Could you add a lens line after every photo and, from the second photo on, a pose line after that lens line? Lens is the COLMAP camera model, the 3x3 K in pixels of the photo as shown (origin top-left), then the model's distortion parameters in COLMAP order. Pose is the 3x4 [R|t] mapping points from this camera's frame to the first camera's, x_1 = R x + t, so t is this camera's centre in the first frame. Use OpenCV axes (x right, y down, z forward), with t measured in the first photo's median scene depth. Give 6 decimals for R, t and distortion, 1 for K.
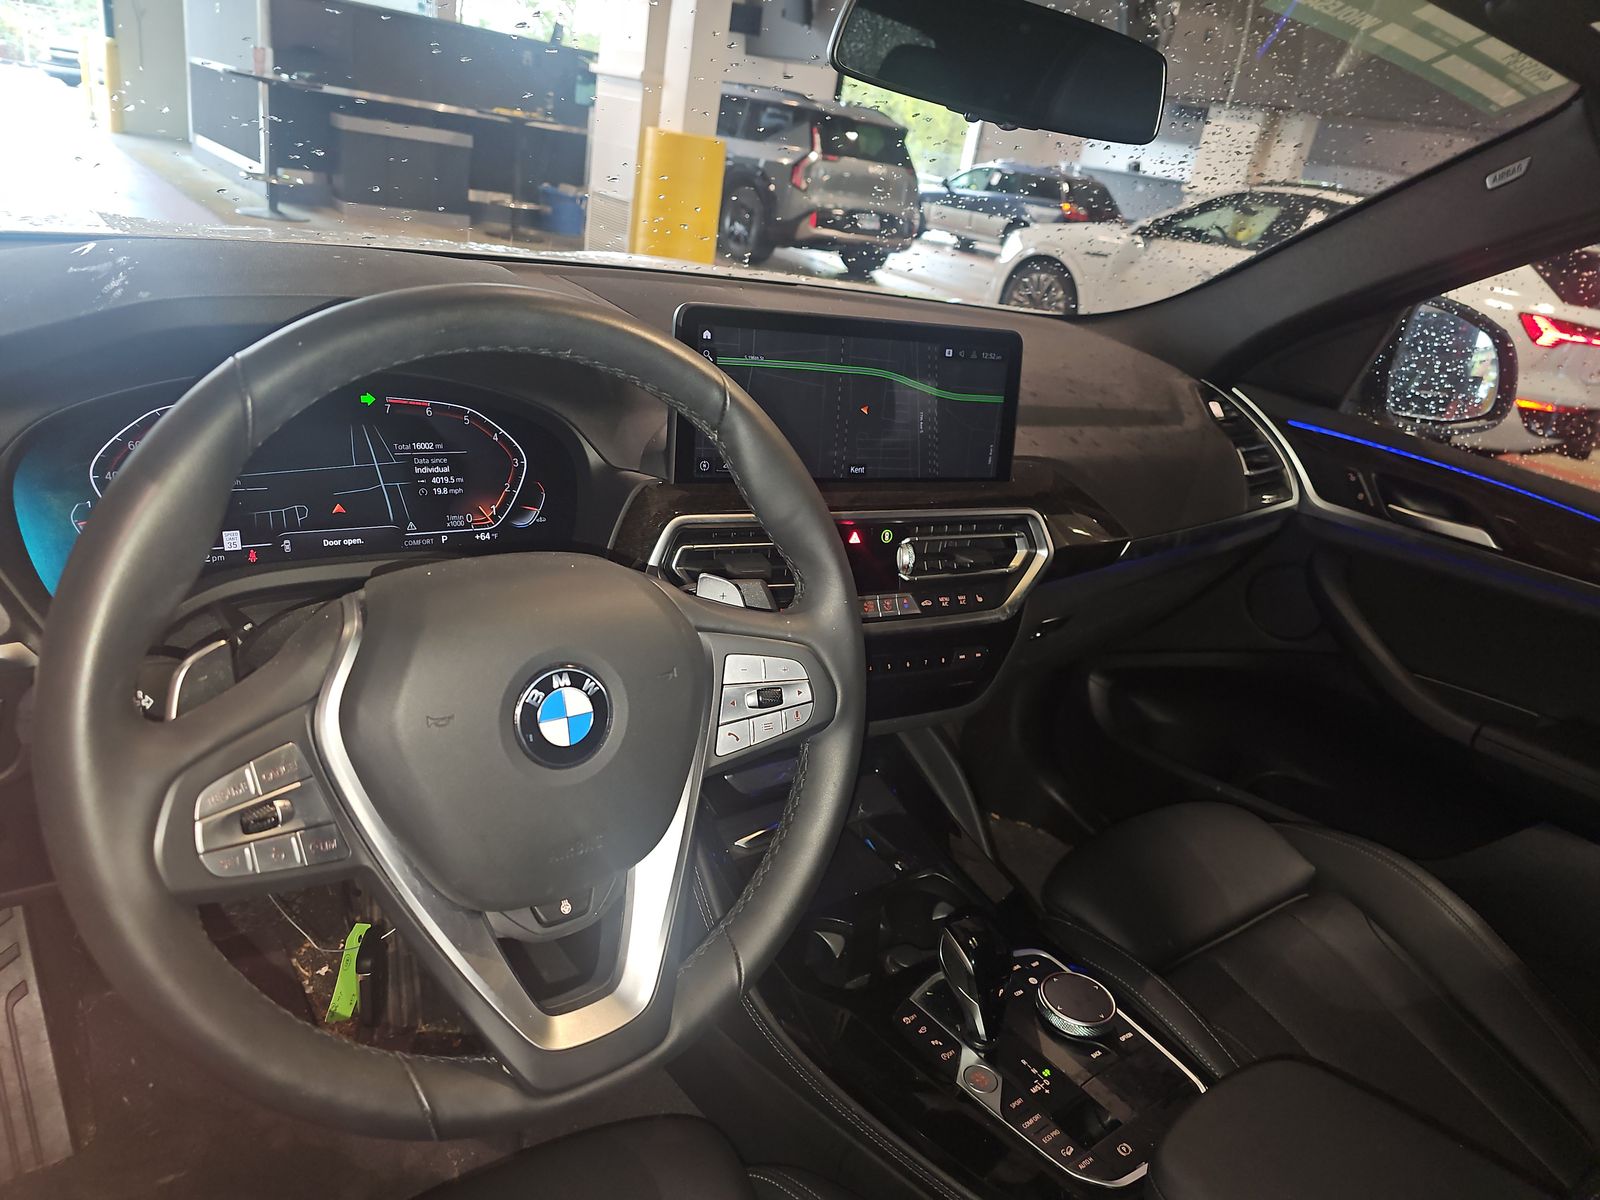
lens RADIAL K [[1060.5, 0, 803.5], [0, 1060.5, 635.1], [0, 0, 1]] dist [0.027848, -0.001745]
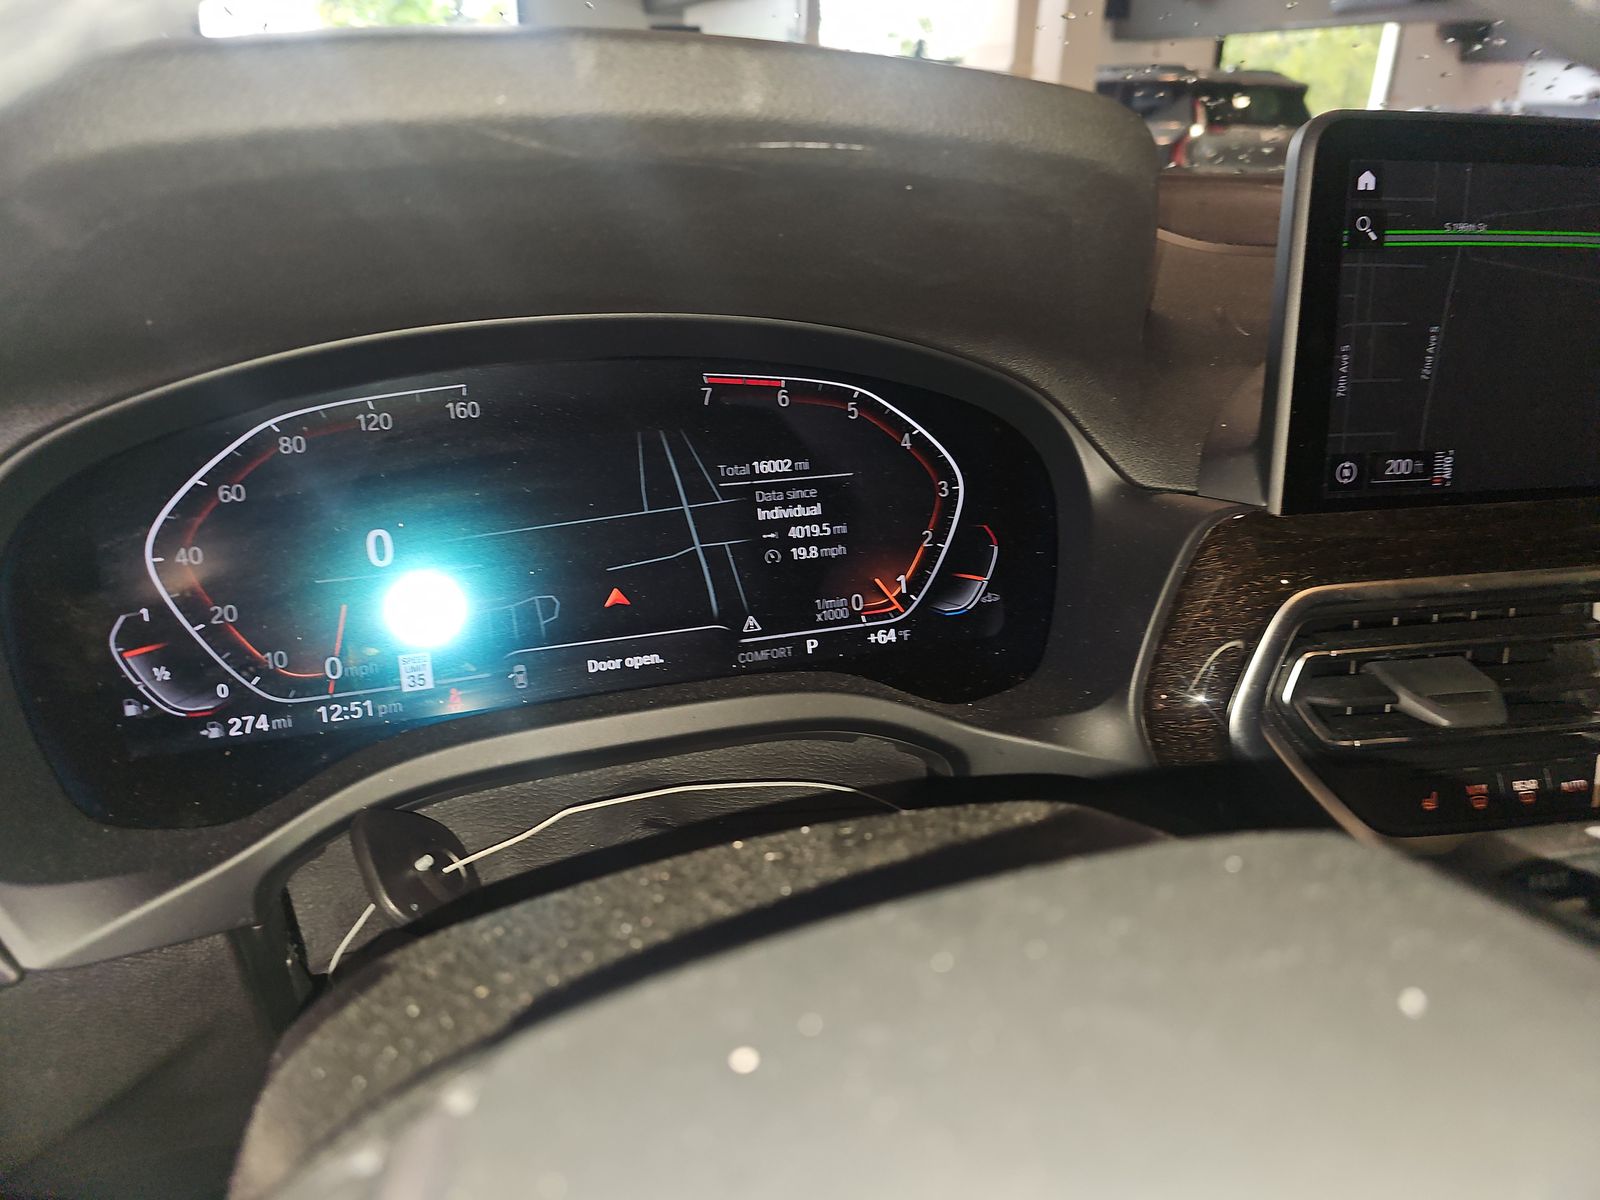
lens RADIAL K [[1060.5, 0, 803.5], [0, 1060.5, 635.1], [0, 0, 1]] dist [0.027848, -0.001745]
pose [[0.945920, -0.005809, -0.324348, -0.171707], [0.000348, 0.999857, -0.016891, -0.084735], [0.324399, 0.015864, 0.945787, 0.504543]]
